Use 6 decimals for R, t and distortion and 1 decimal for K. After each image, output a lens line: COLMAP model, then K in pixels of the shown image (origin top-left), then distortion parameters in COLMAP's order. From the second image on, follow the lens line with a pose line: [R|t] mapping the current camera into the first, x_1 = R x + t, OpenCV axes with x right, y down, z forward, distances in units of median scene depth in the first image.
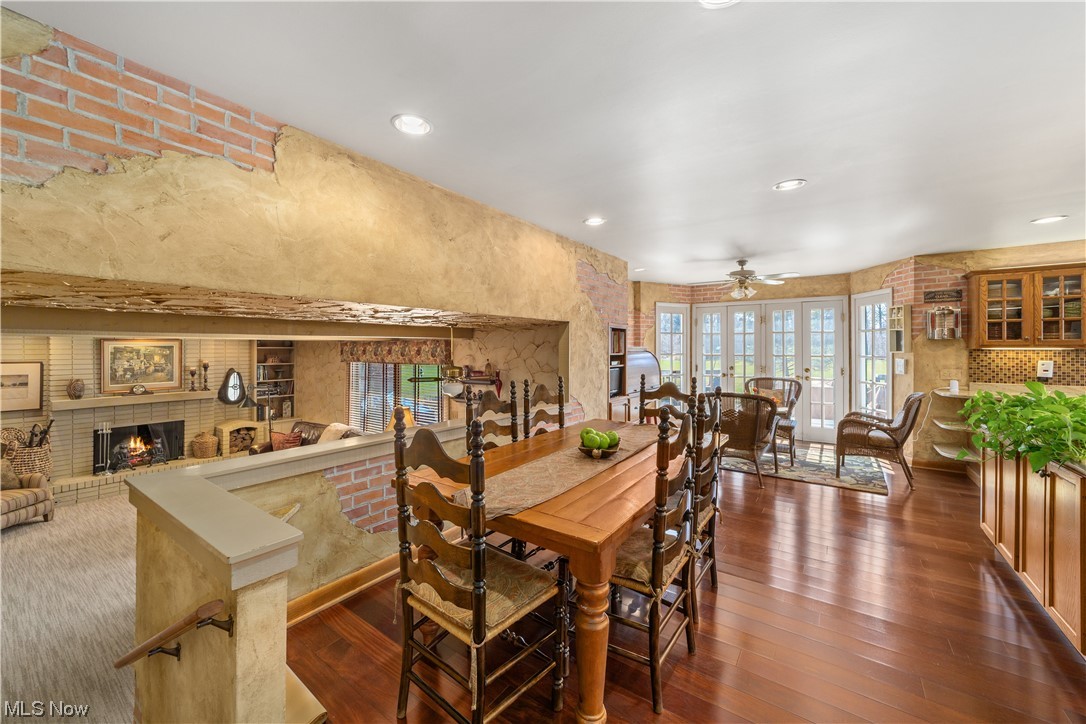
lens RADIAL K [[420.9, 0, 540.6], [0, 420.9, 347.0], [0, 0, 1]] dist [-0.009444, 0.004929]
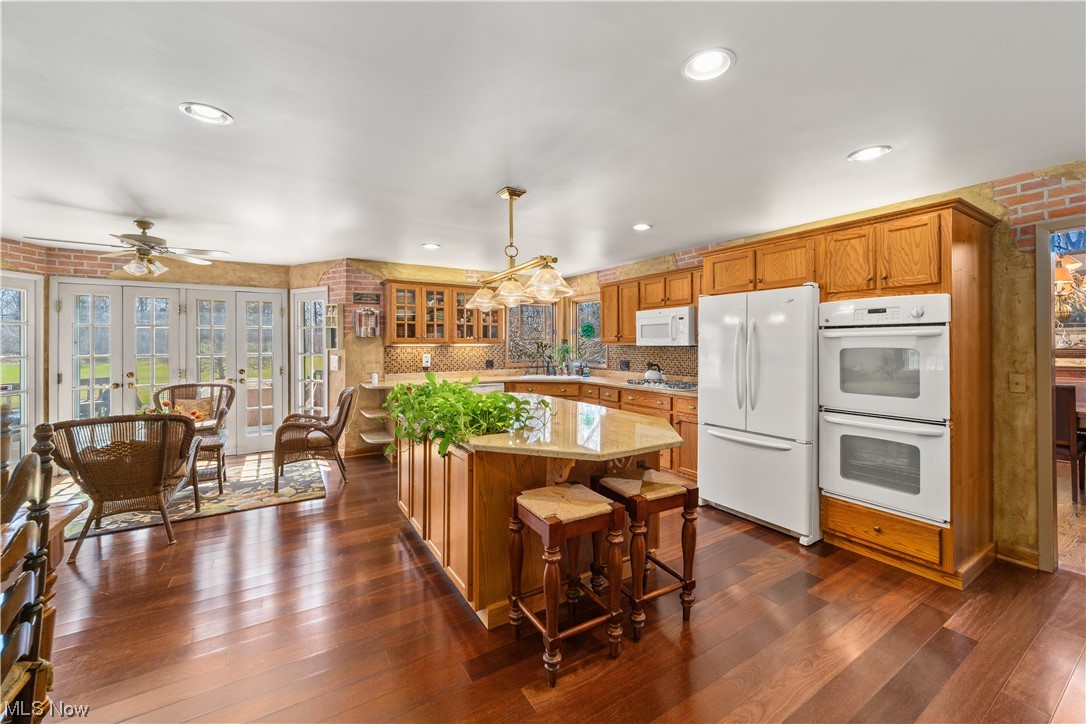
lens RADIAL K [[420.9, 0, 543.4], [0, 420.9, 339.8], [0, 0, 1]] dist [-0.009444, 0.004929]
pose [[0.381976, 0.004143, 0.924163, 0.096352], [0.002927, 0.999980, -0.005693, -0.003188], [-0.924168, 0.004879, 0.381956, 0.127582]]
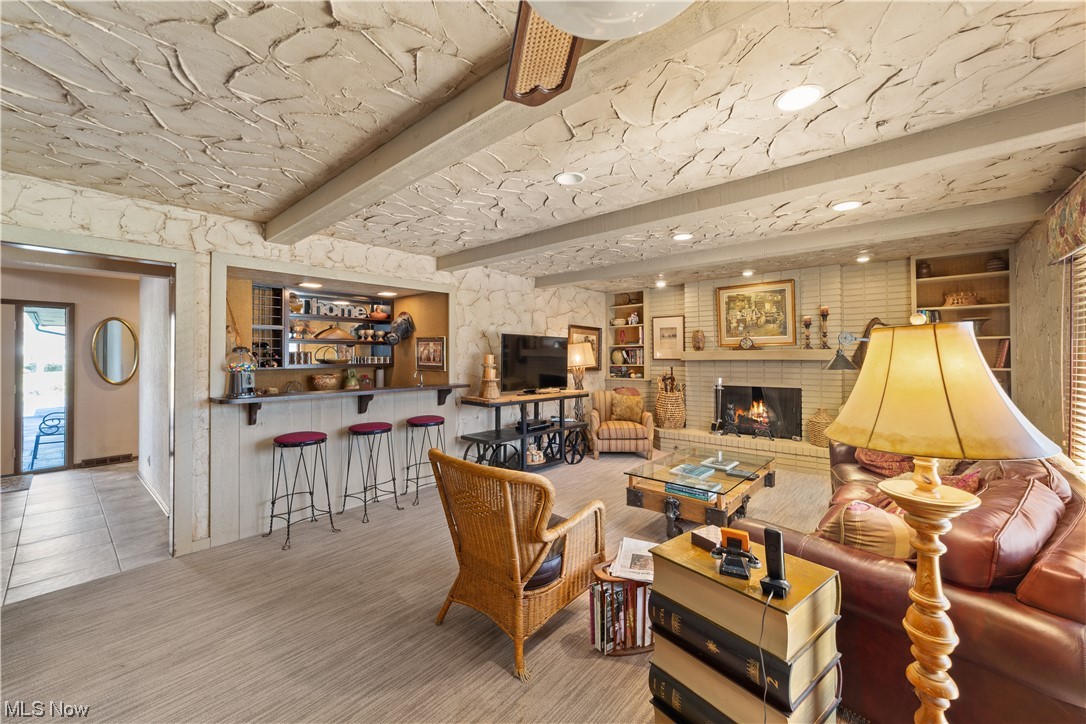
lens RADIAL K [[420.9, 0, 548.0], [0, 420.9, 356.9], [0, 0, 1]] dist [-0.009444, 0.004929]
pose [[-0.079082, 0.000085, -0.996868, -0.111965], [0.007956, 0.999968, -0.000546, 0.164712], [0.996836, -0.007974, -0.079080, 0.877683]]
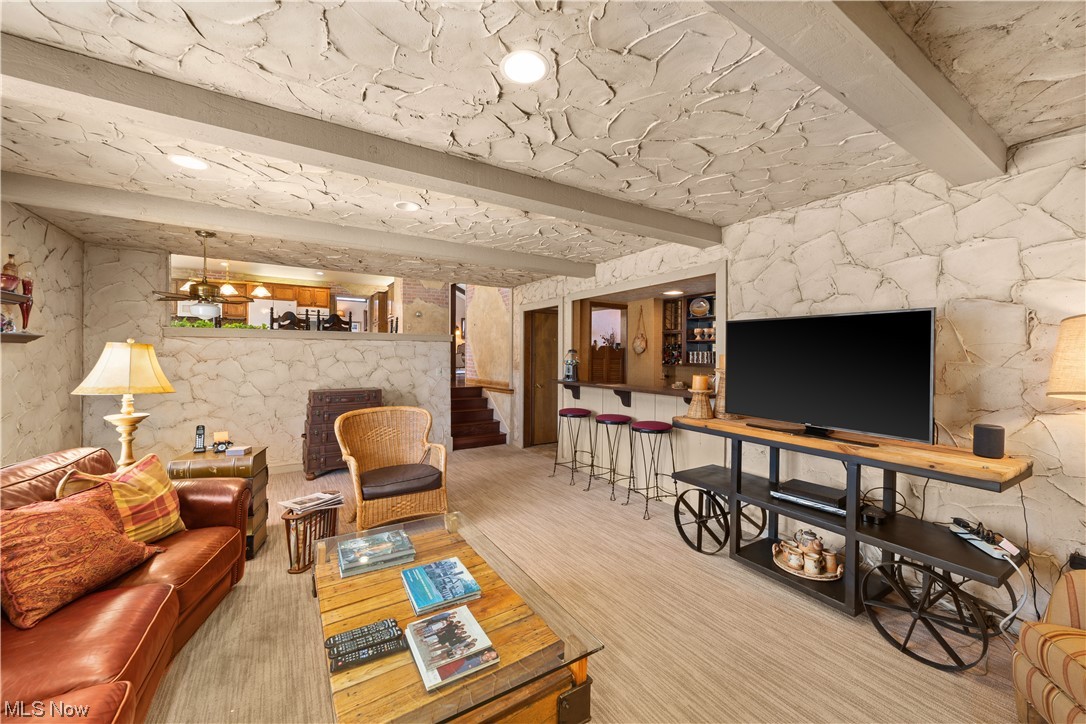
lens RADIAL K [[420.9, 0, 543.3], [0, 420.9, 357.6], [0, 0, 1]] dist [-0.009444, 0.004929]
pose [[-0.929254, -0.007119, 0.369373, -1.012362], [-0.007174, 0.999974, 0.001226, 0.164937], [-0.369372, -0.001511, -0.929280, 1.345586]]
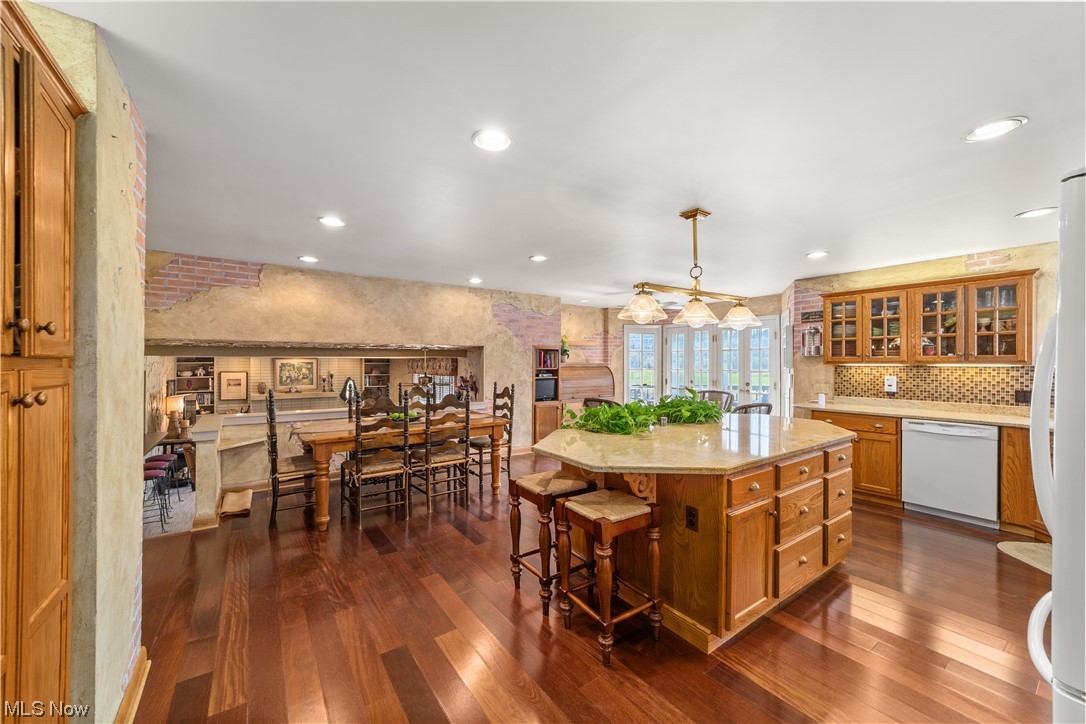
lens RADIAL K [[420.9, 0, 545.4], [0, 420.9, 365.7], [0, 0, 1]] dist [-0.009444, 0.004929]
pose [[0.943354, 0.001814, -0.331783, 0.623505], [0.001021, 0.999964, 0.008370, -0.003505], [0.331787, -0.008234, 0.943318, -0.246982]]
